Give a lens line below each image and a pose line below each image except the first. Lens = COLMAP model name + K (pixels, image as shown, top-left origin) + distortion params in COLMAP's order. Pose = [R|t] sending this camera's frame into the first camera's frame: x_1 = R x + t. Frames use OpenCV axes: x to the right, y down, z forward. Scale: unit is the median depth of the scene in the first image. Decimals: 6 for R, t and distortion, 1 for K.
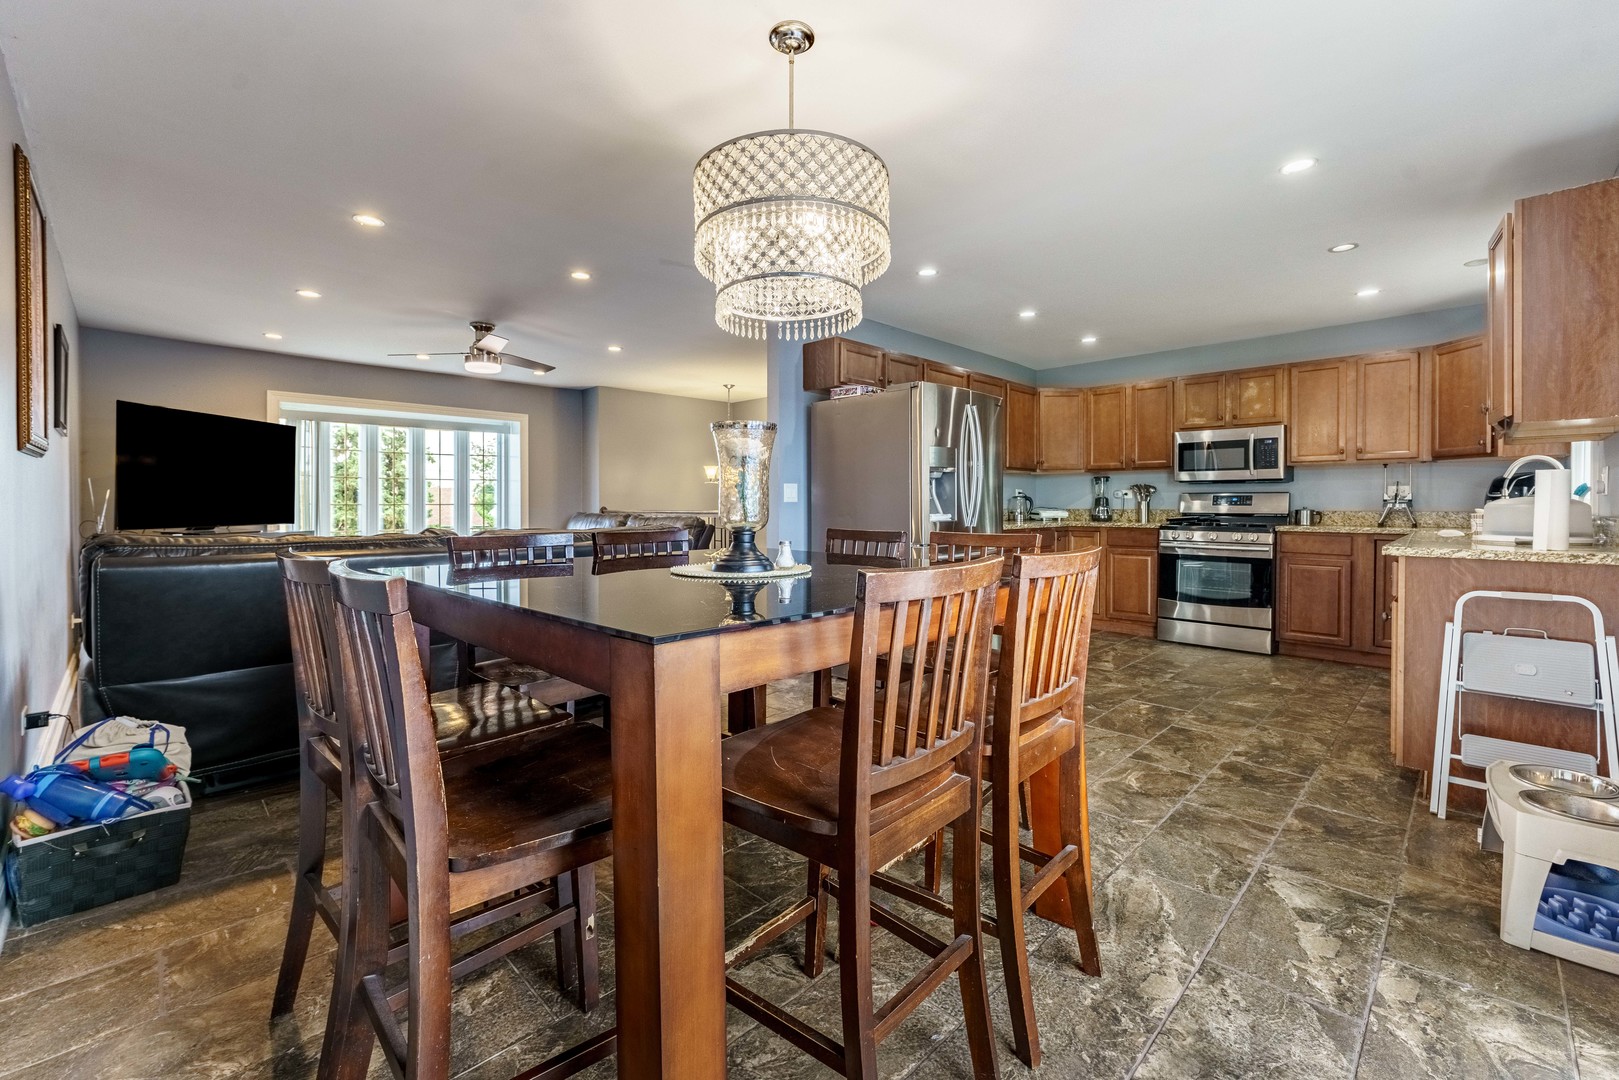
lens RADIAL K [[662.9, 0, 824.7], [0, 662.9, 508.6], [0, 0, 1]] dist [-0.002163, -0.000053]
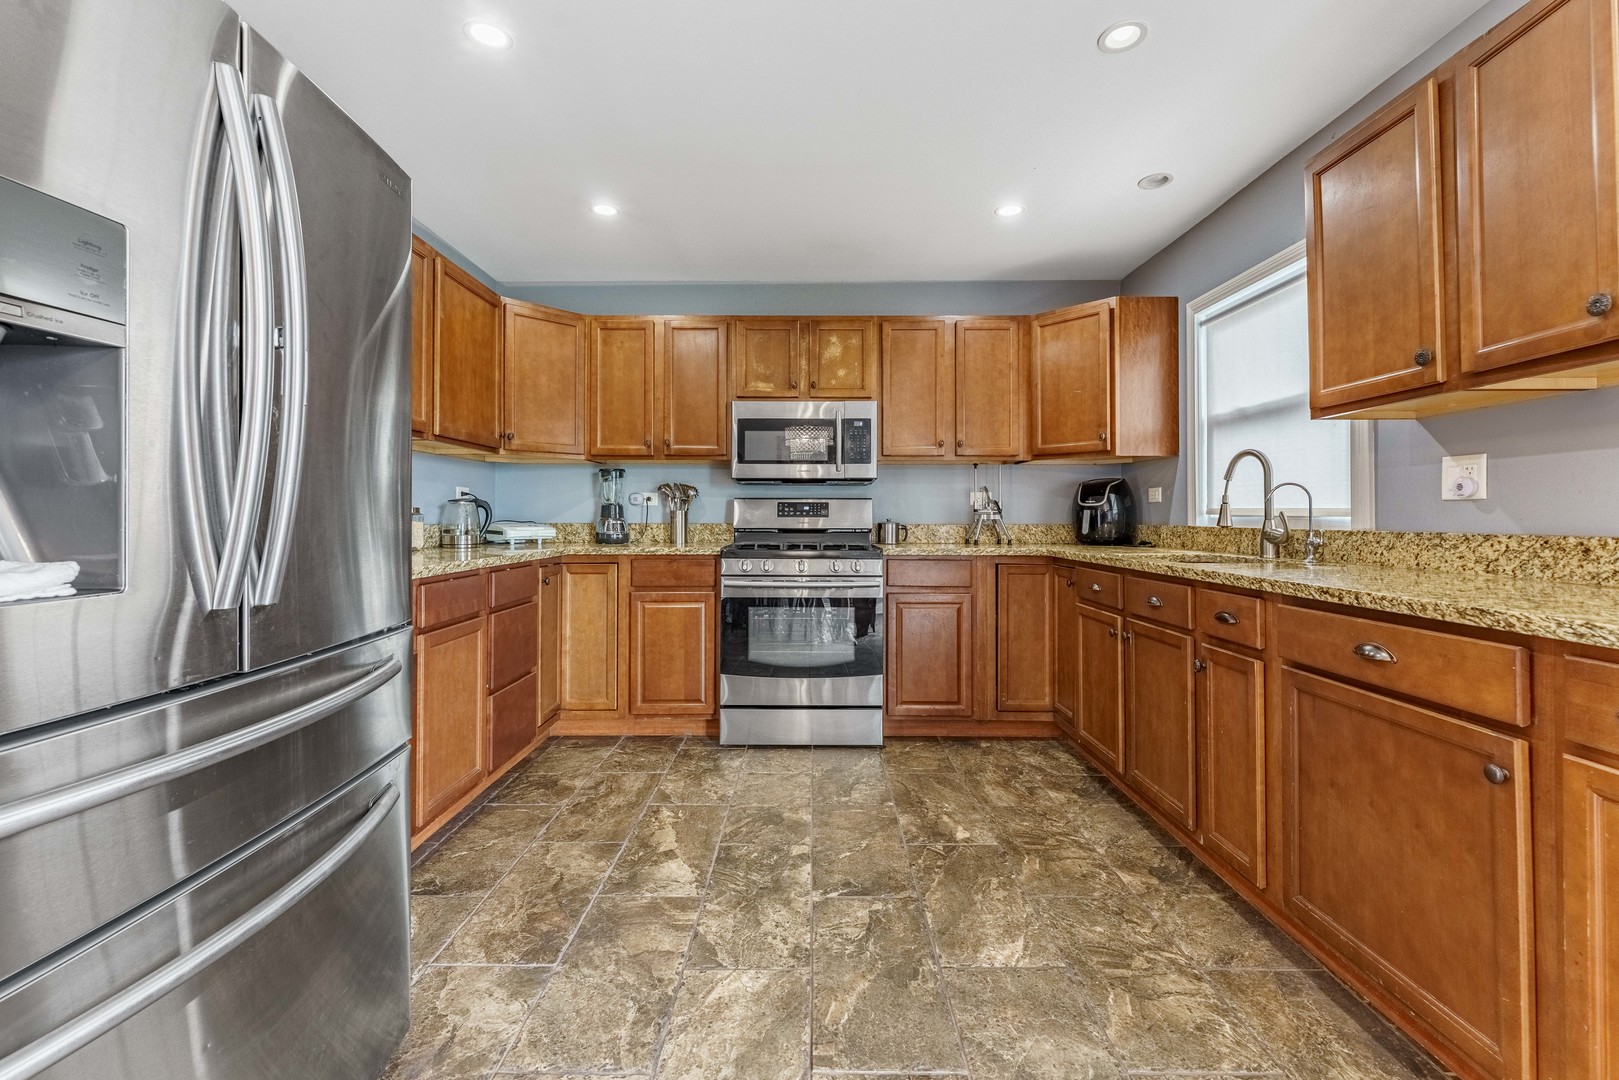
lens RADIAL K [[662.9, 0, 816.7], [0, 662.9, 512.9], [0, 0, 1]] dist [-0.002163, -0.000053]
pose [[0.712903, 0.005426, 0.701242, 0.143773], [0.004096, 0.999921, -0.011901, -0.000887], [-0.701251, 0.011357, 0.712824, 0.493385]]
